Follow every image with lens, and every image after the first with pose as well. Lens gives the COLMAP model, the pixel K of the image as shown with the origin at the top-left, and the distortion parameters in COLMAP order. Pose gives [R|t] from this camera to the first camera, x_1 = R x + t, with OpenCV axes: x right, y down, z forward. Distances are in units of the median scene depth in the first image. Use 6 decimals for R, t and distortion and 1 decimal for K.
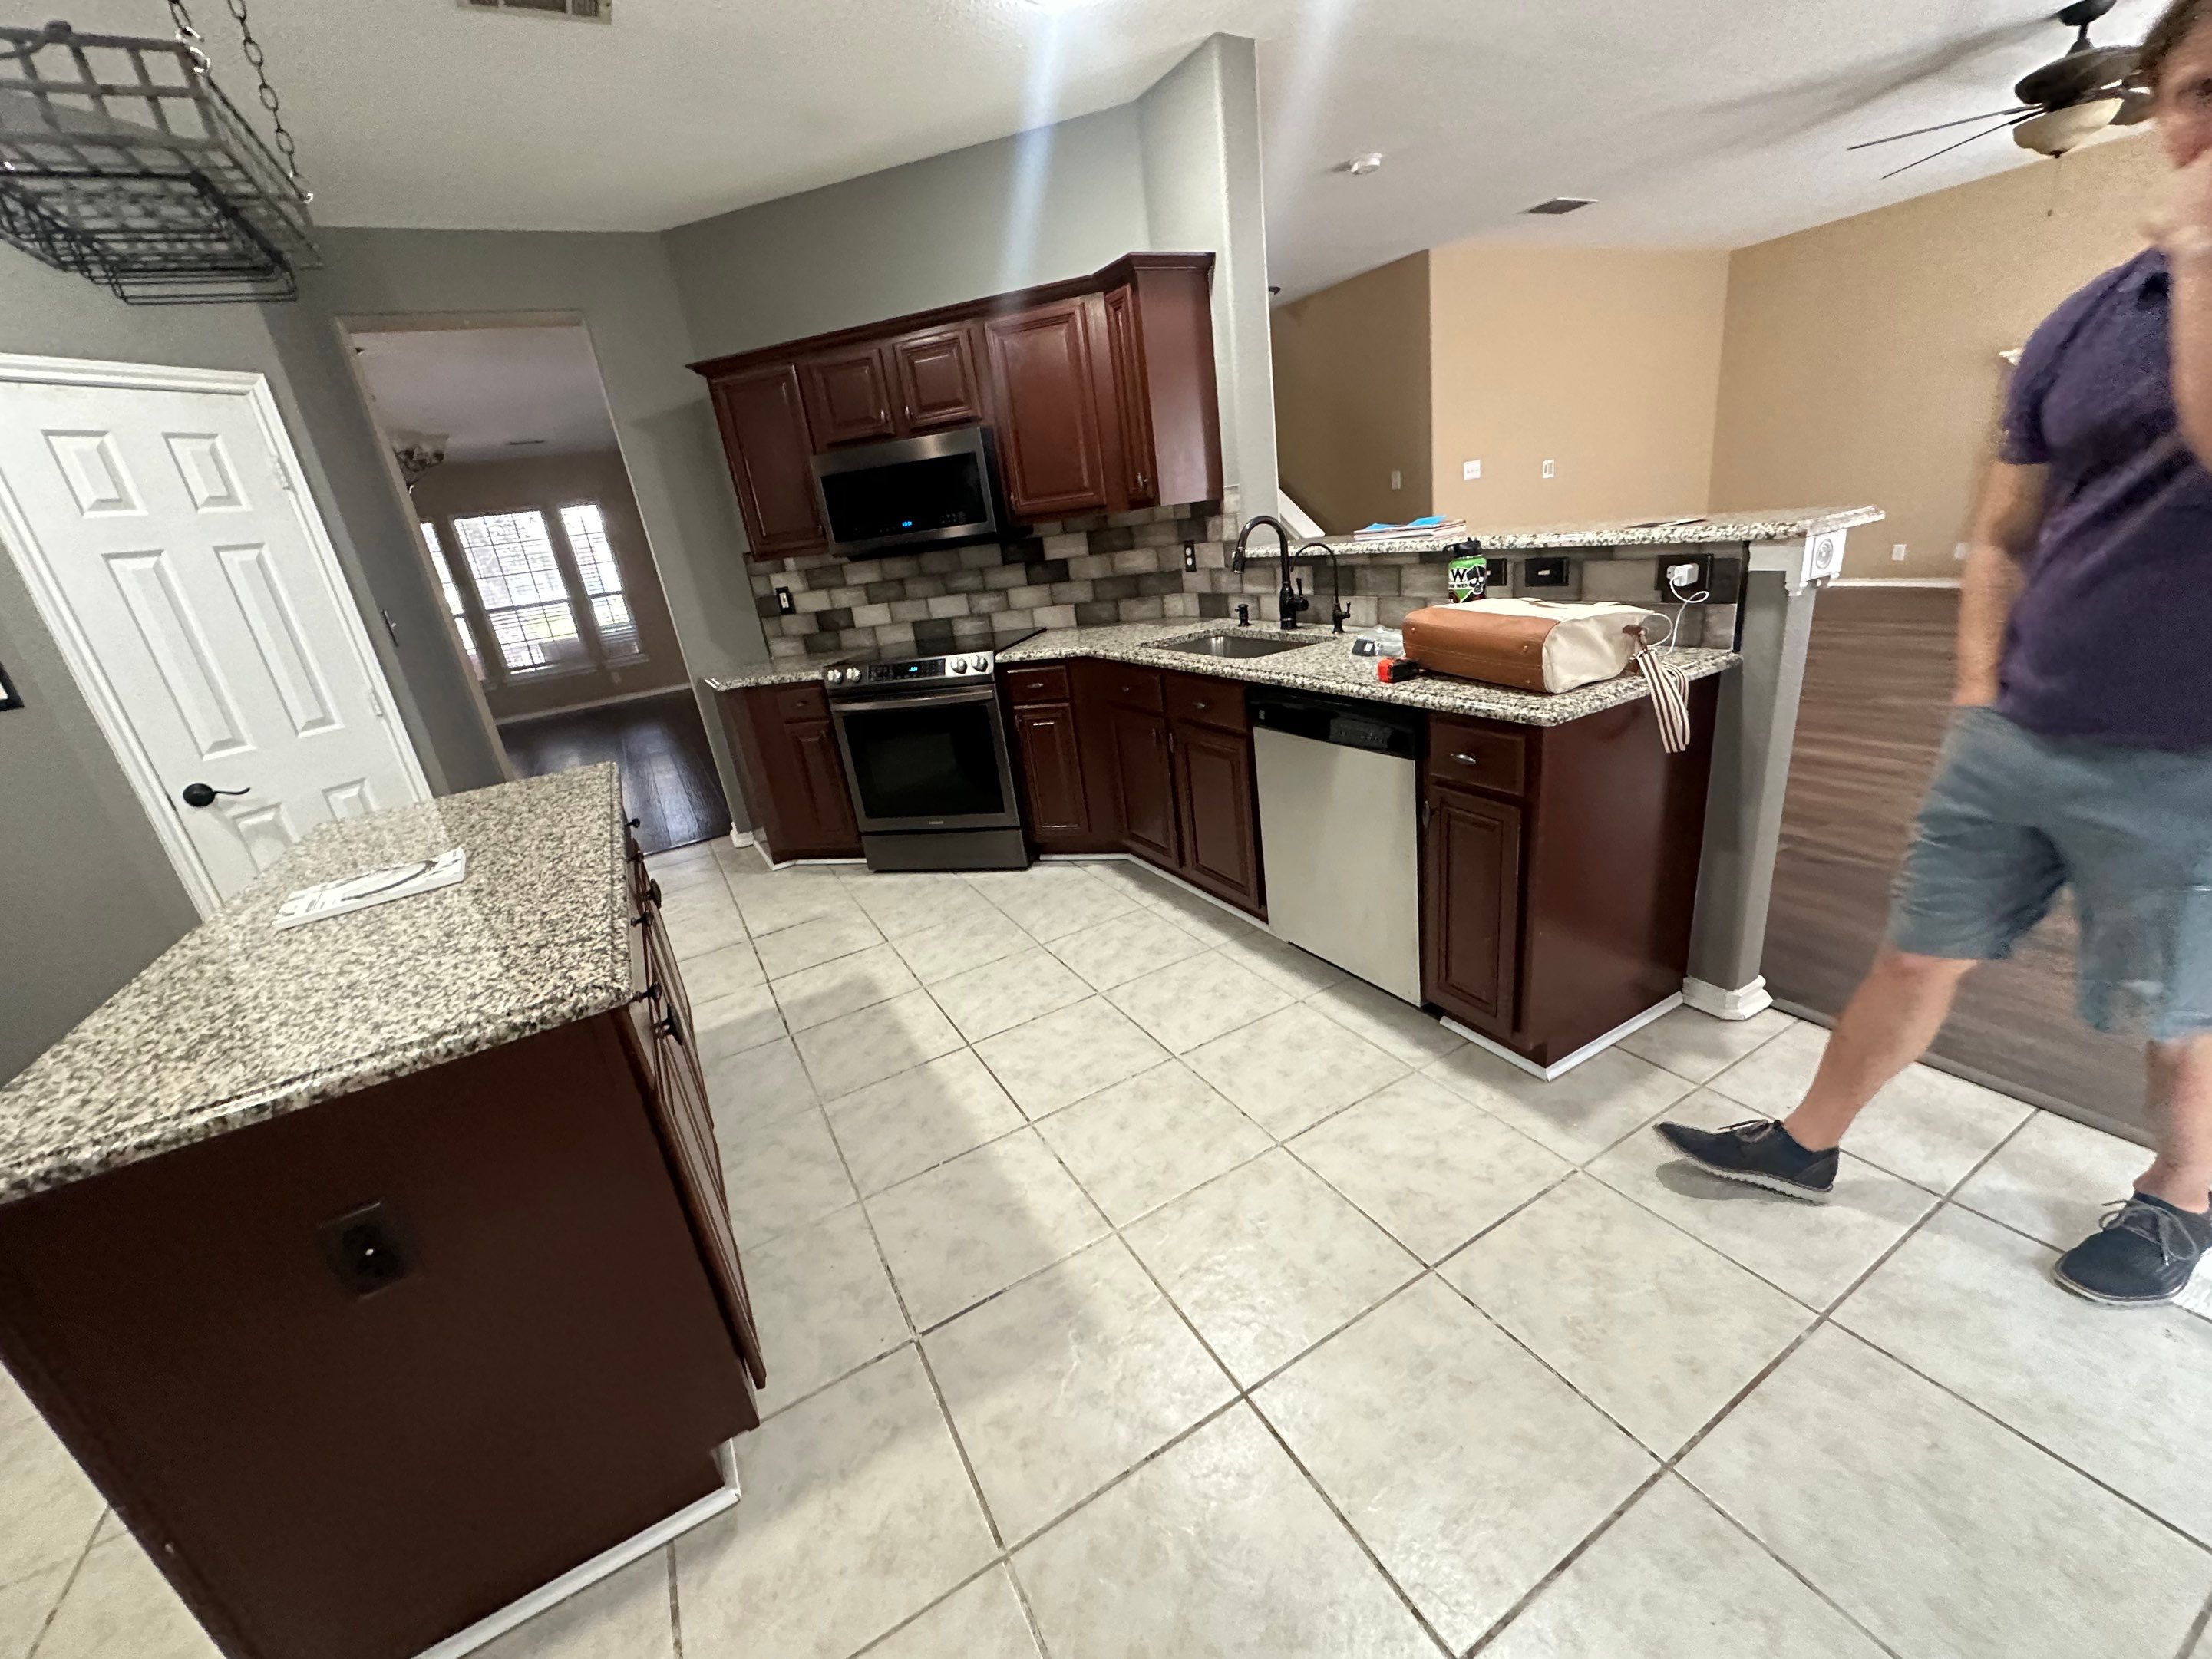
lens RADIAL K [[880.2, 0, 1105.9], [0, 880.2, 826.8], [0, 0, 1]] dist [-0.003524, 0.000560]
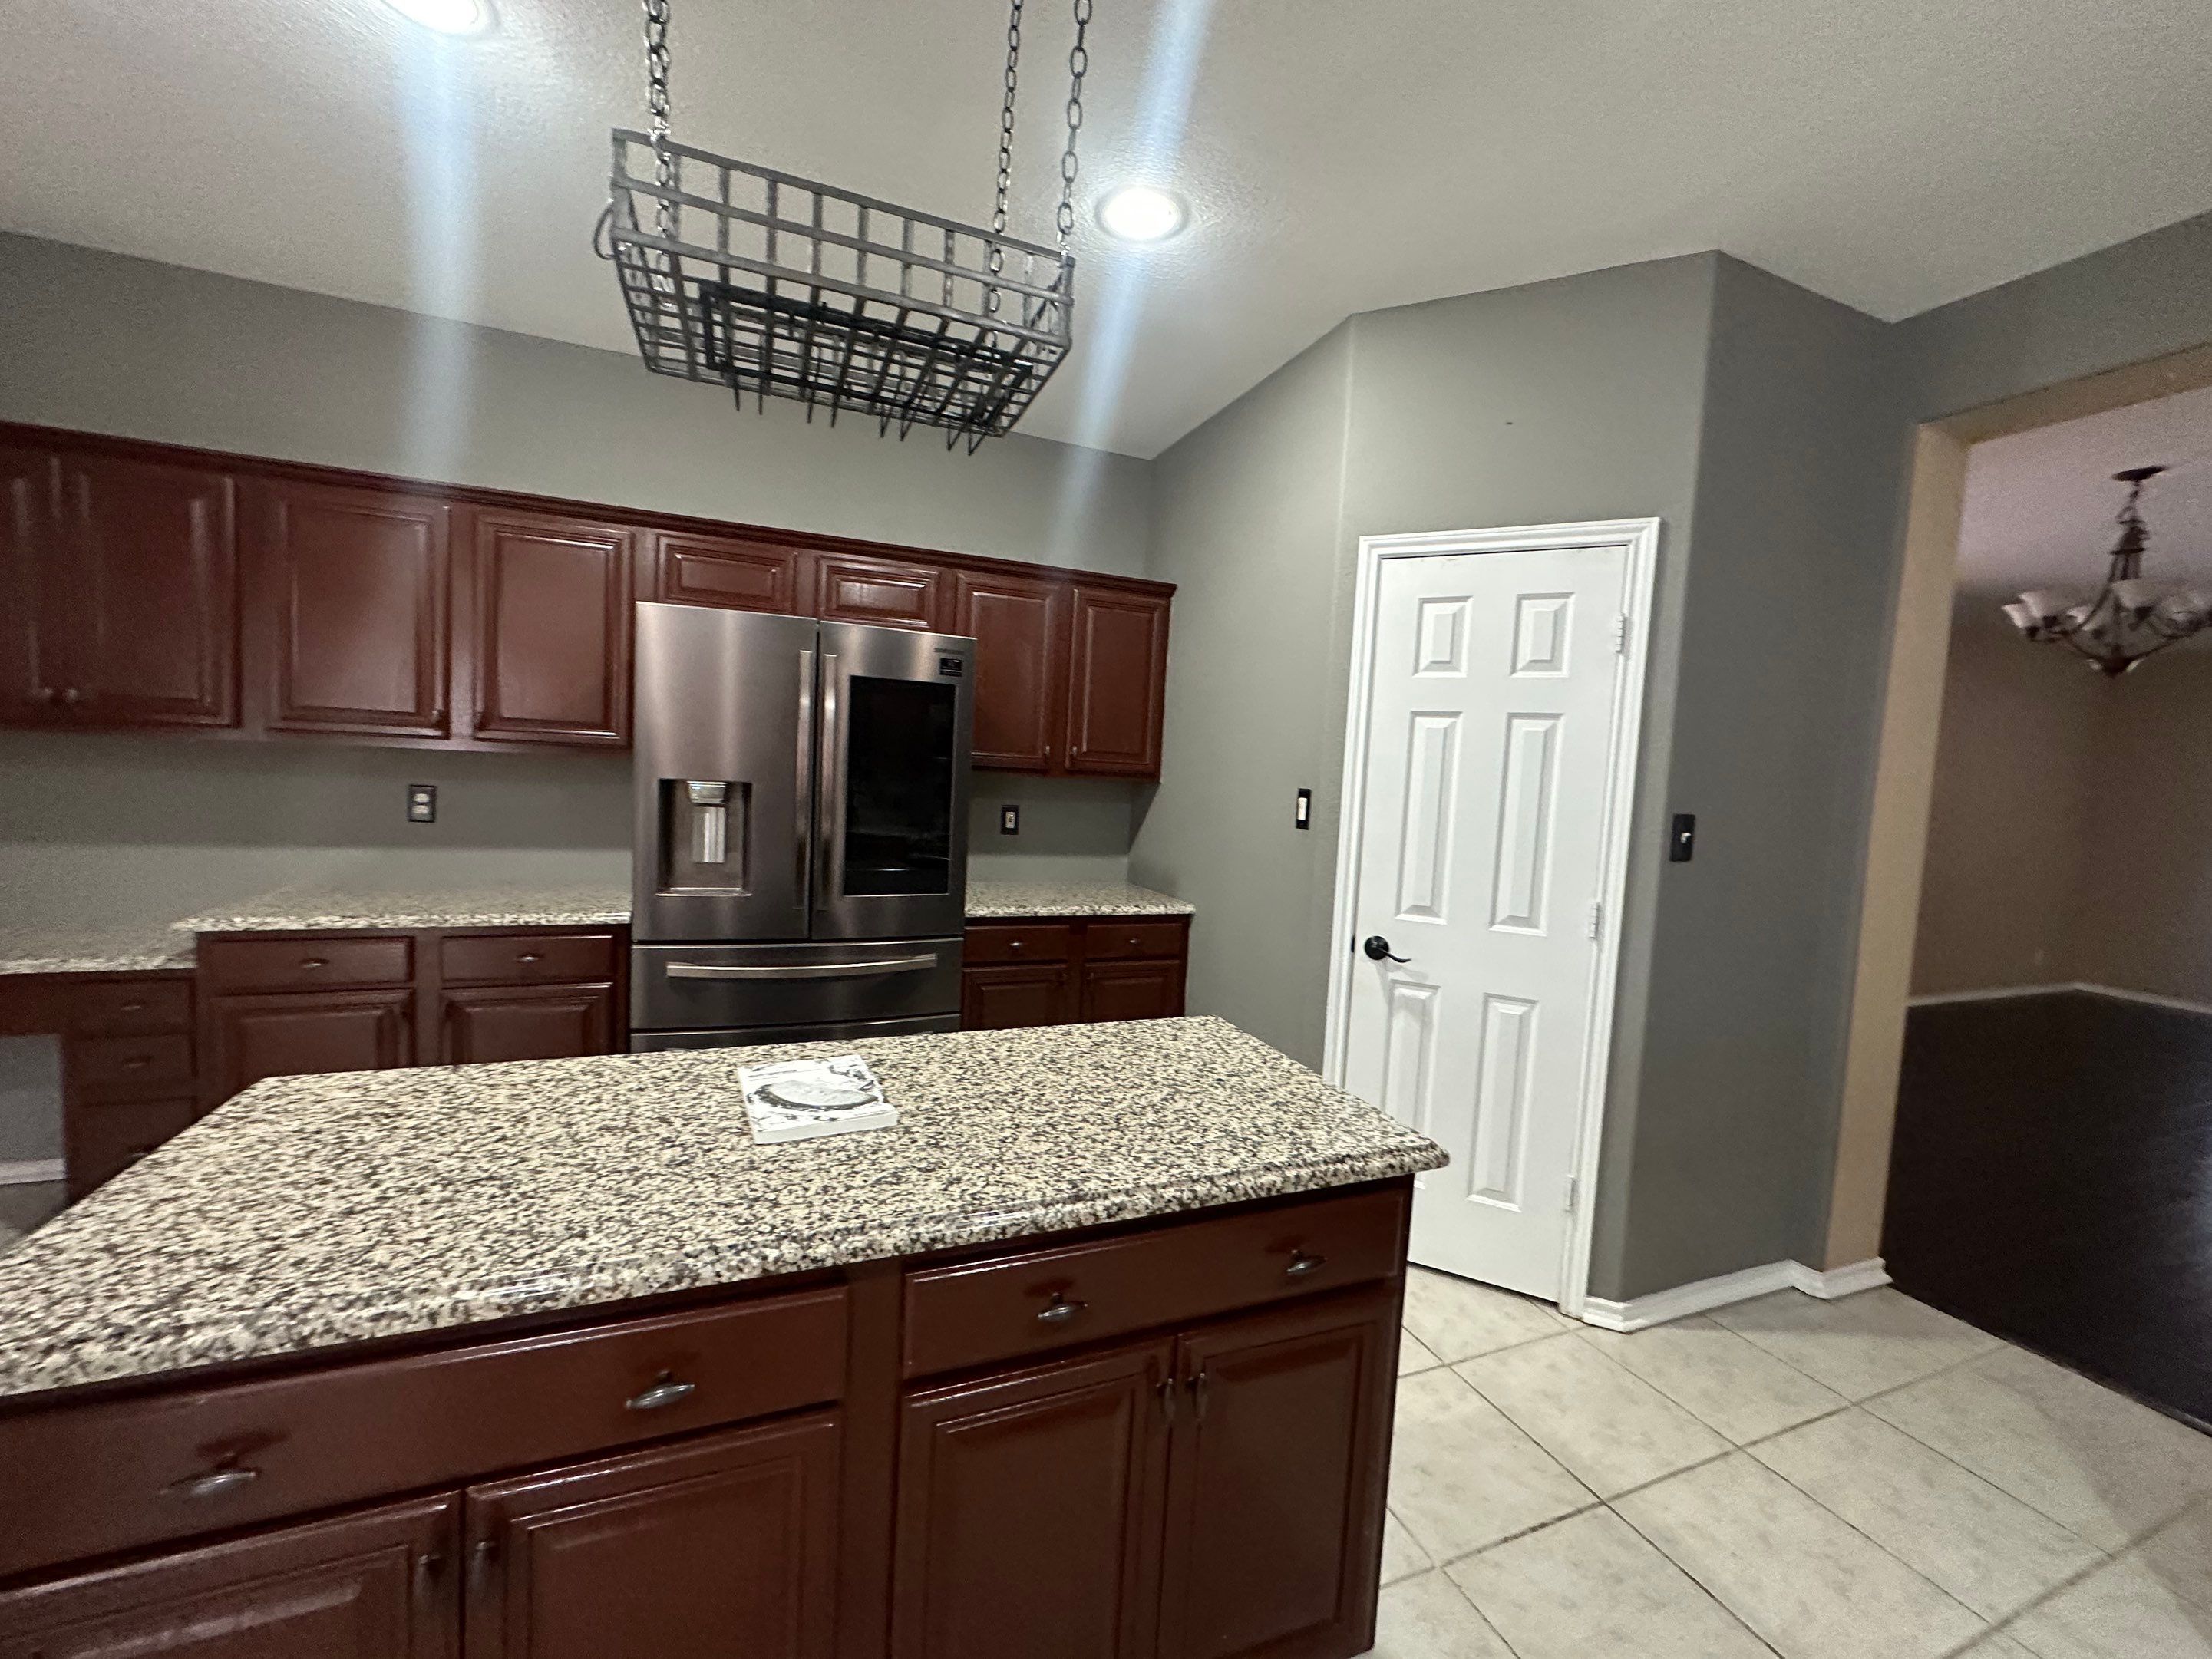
lens RADIAL K [[880.2, 0, 1103.1], [0, 880.2, 824.0], [0, 0, 1]] dist [-0.003524, 0.000560]
pose [[-0.126862, 0.186257, -0.974276, -0.063788], [-0.367247, 0.903593, 0.220564, -0.271670], [0.921431, 0.385781, -0.046229, 0.727501]]
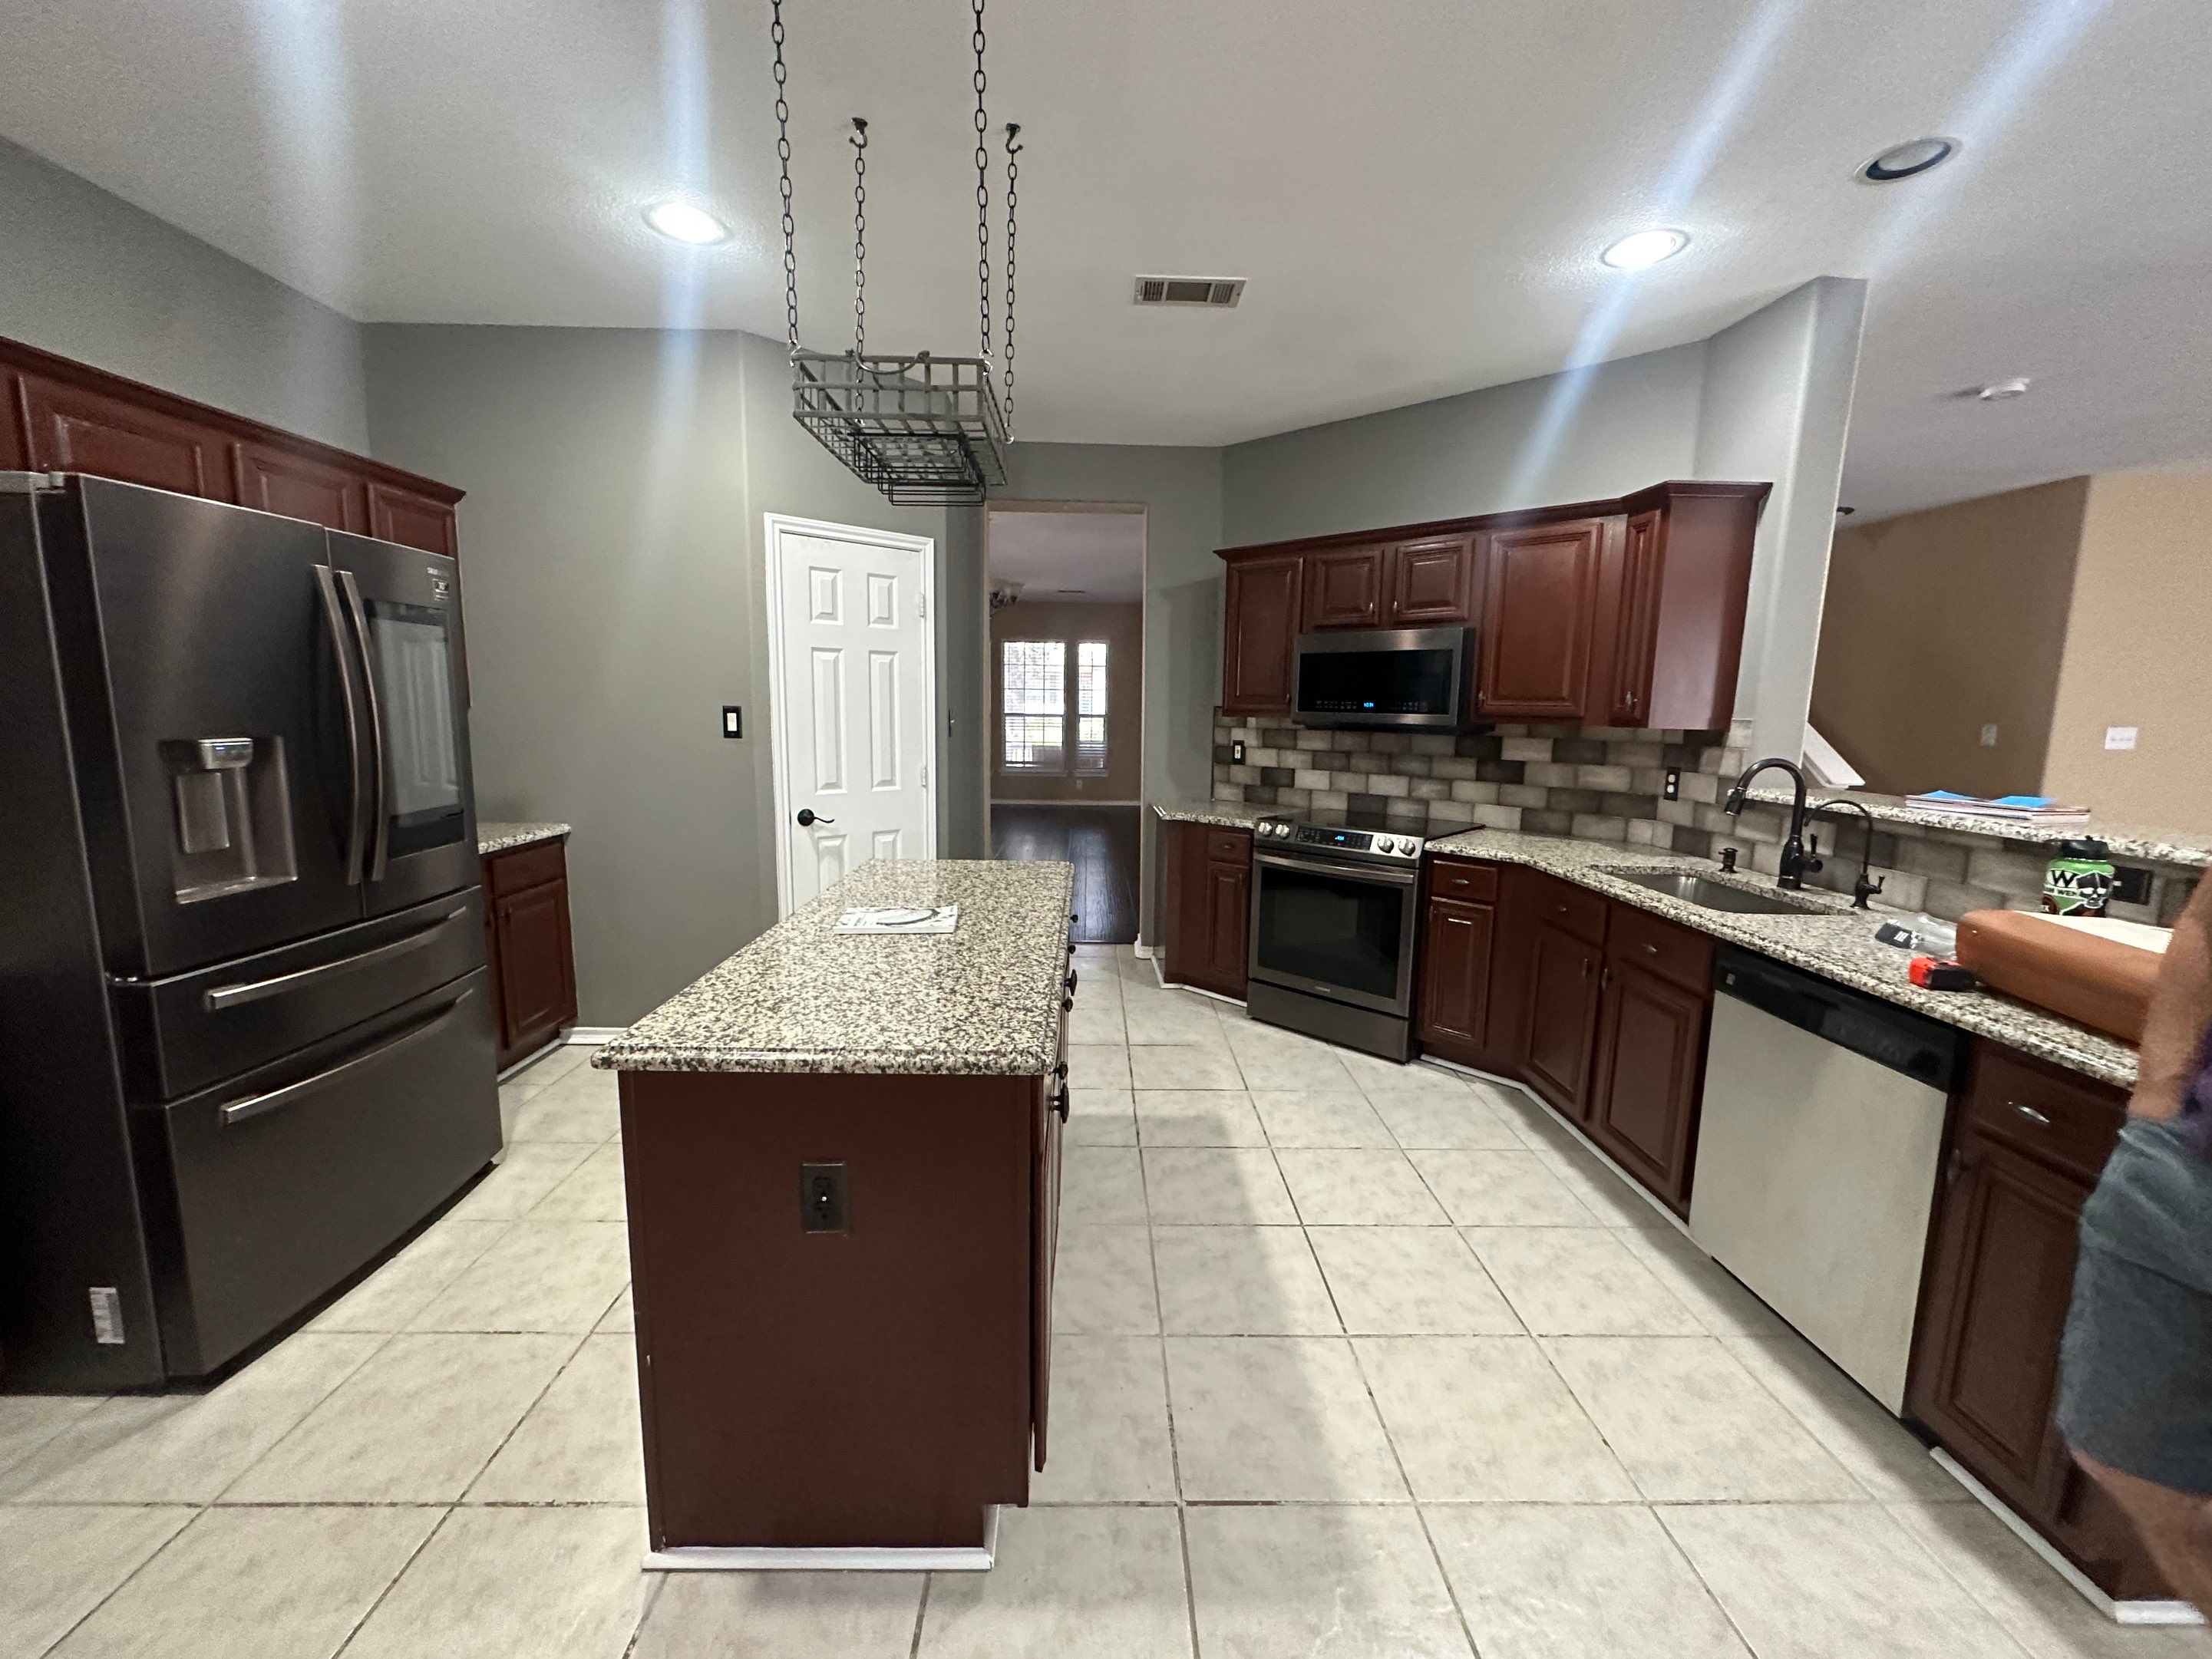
lens RADIAL K [[880.2, 0, 1105.7], [0, 880.2, 827.2], [0, 0, 1]] dist [-0.003524, 0.000560]
pose [[0.873356, 0.207838, -0.440514, -0.009197], [-0.280797, 0.953819, -0.106684, -0.005835], [0.397998, 0.216868, 0.891384, -0.043224]]
